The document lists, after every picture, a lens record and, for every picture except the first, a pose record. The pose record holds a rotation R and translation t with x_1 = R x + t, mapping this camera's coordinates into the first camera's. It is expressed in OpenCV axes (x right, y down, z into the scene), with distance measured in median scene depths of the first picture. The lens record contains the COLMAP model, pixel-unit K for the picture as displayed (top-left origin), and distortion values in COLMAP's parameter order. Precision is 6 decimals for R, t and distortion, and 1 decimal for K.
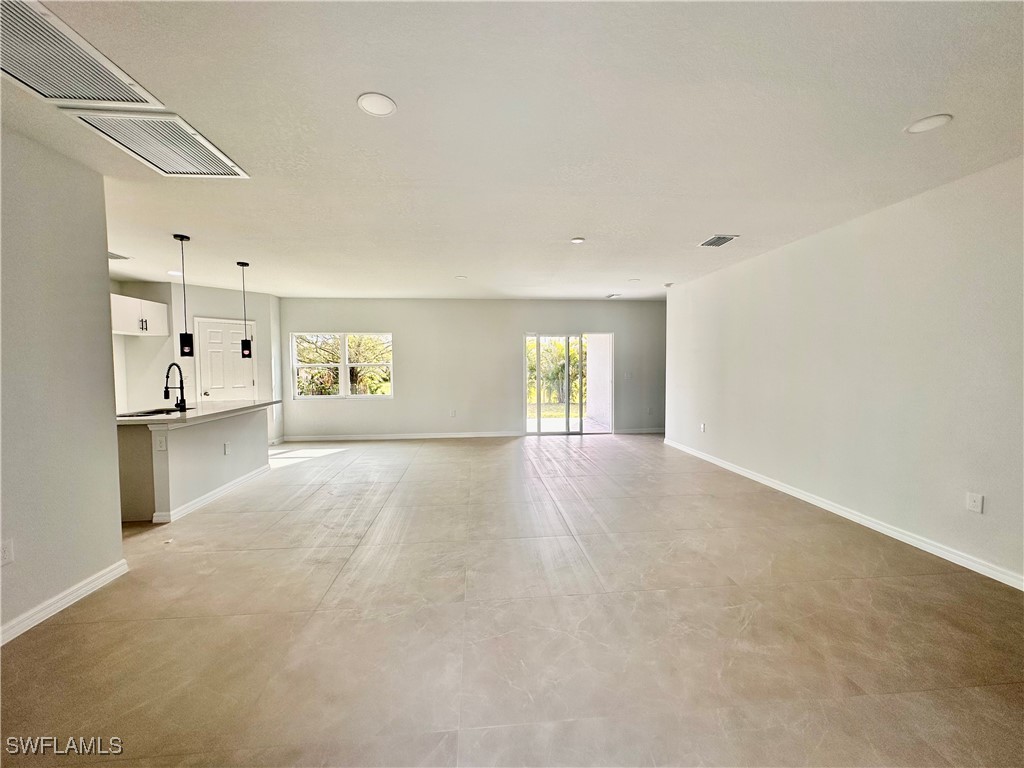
lens RADIAL K [[408.9, 0, 510.9], [0, 408.9, 383.0], [0, 0, 1]] dist [-0.000069, 0.000053]
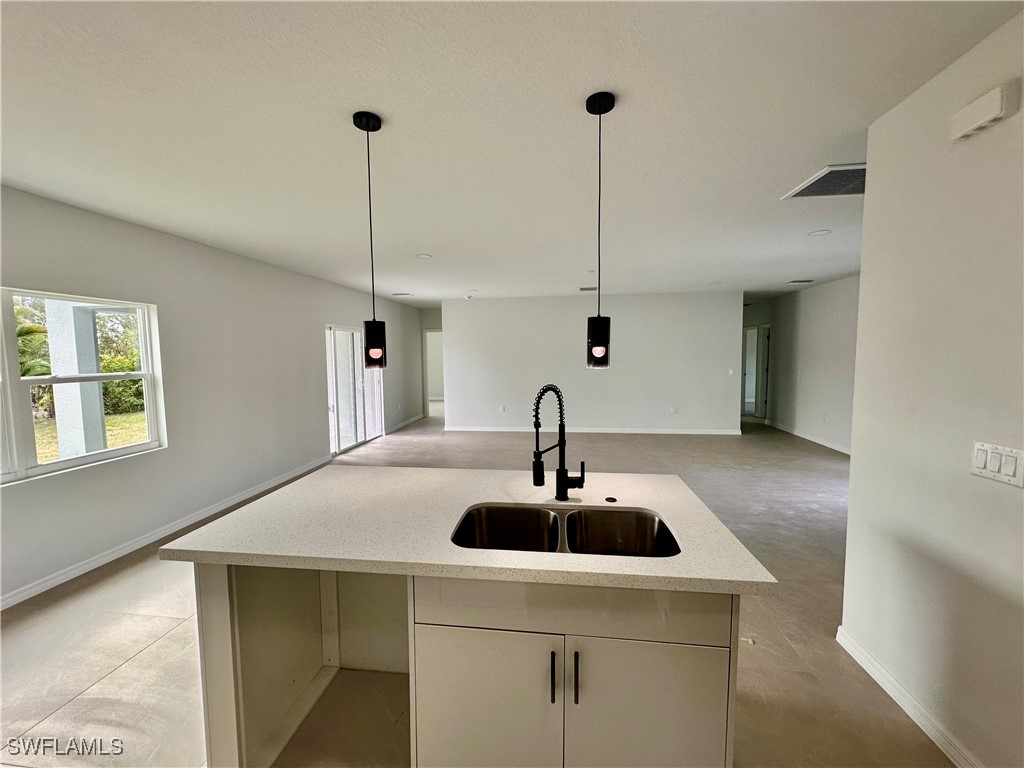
lens RADIAL K [[408.9, 0, 510.5], [0, 408.9, 385.8], [0, 0, 1]] dist [-0.000069, 0.000053]
pose [[0.218676, -0.074278, 0.972966, -0.897904], [0.054121, 0.996487, 0.063910, -0.055193], [-0.974296, 0.038682, 0.221927, 0.706618]]
